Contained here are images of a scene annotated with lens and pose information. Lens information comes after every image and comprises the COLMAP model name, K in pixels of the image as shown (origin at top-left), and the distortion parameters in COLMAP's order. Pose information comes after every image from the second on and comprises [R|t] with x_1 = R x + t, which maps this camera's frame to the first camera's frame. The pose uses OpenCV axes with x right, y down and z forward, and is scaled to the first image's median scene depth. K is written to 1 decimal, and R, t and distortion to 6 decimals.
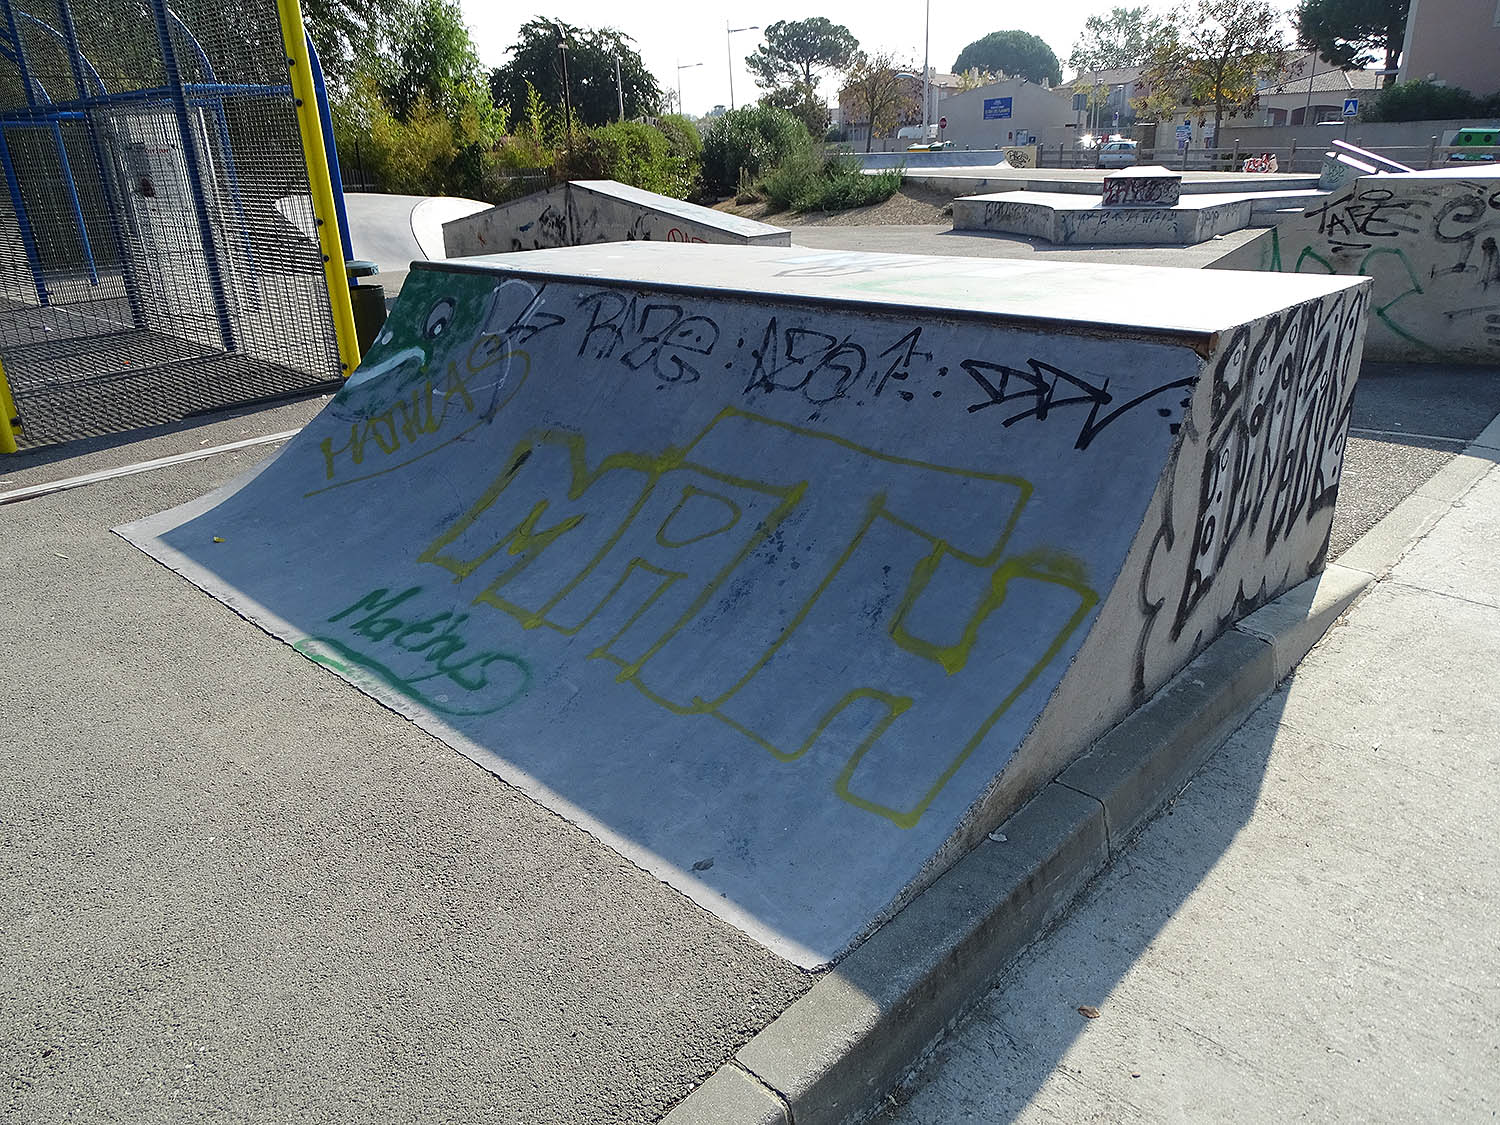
lens RADIAL K [[1077.5, 0, 750.0], [0, 1077.5, 562.5], [0, 0, 1]] dist [0.006348, -0.004546]
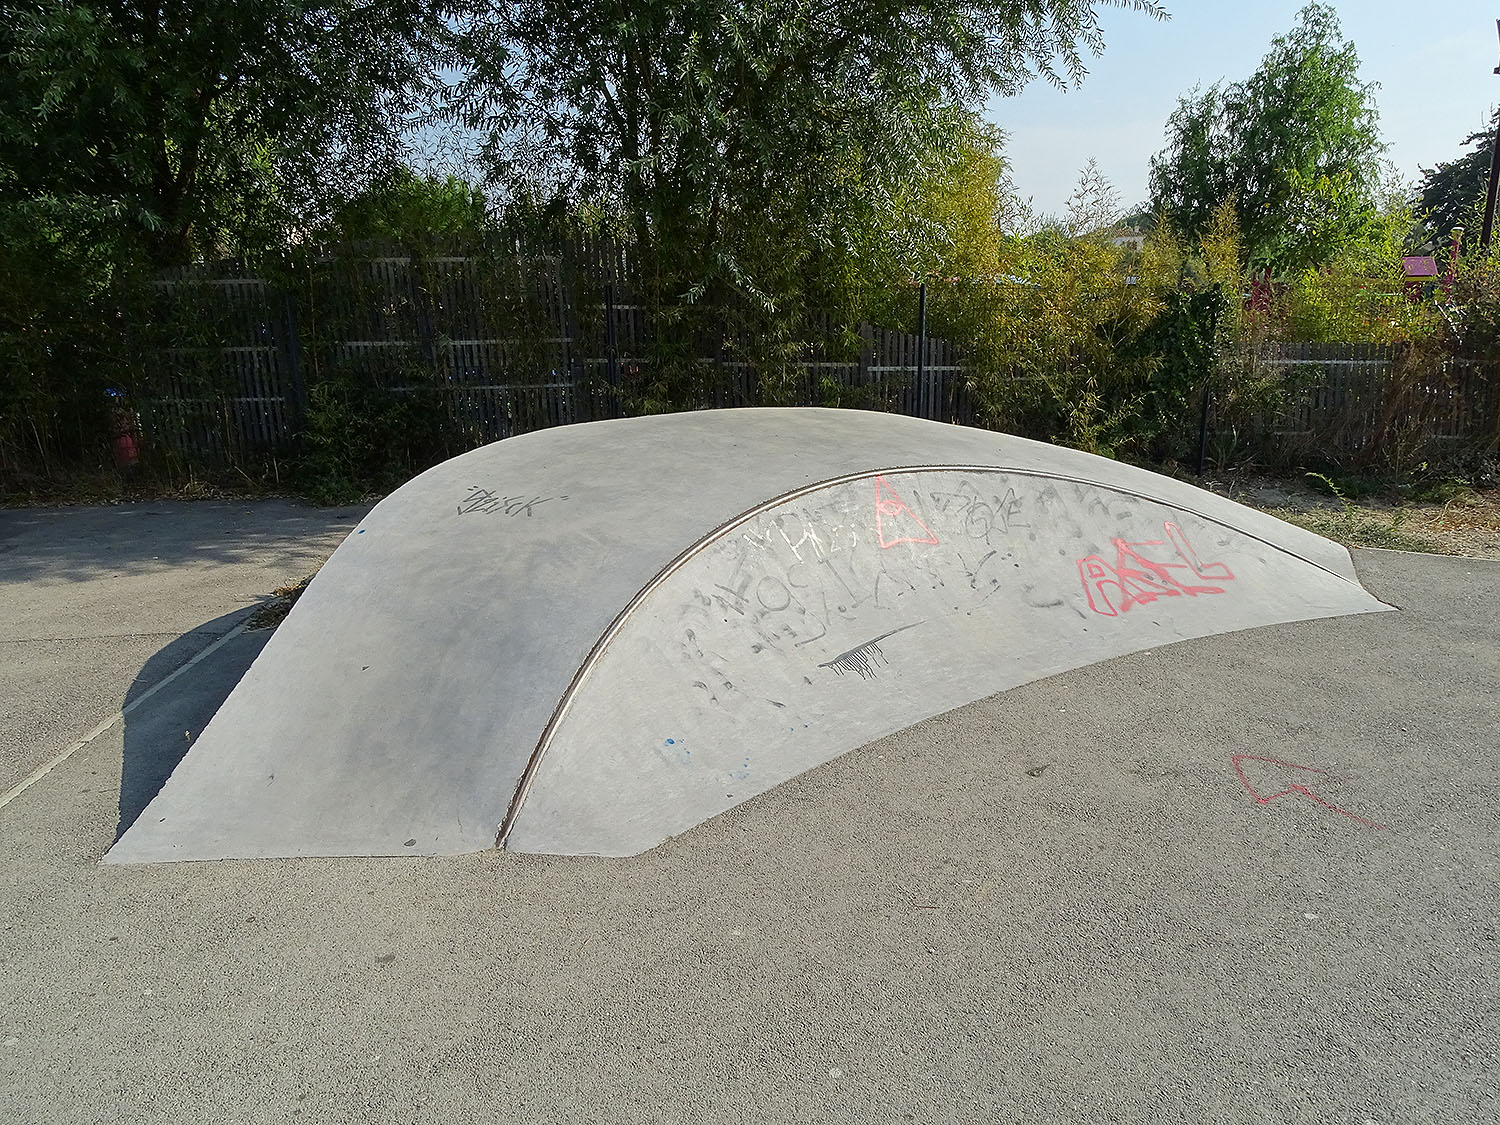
lens RADIAL K [[1077.5, 0, 750.0], [0, 1077.5, 562.5], [0, 0, 1]] dist [0.006348, -0.004546]
pose [[0.715983, 0.212948, -0.664847, -0.045296], [-0.269953, 0.962712, 0.017637, -0.150338], [0.643812, 0.166850, 0.746772, 0.357954]]
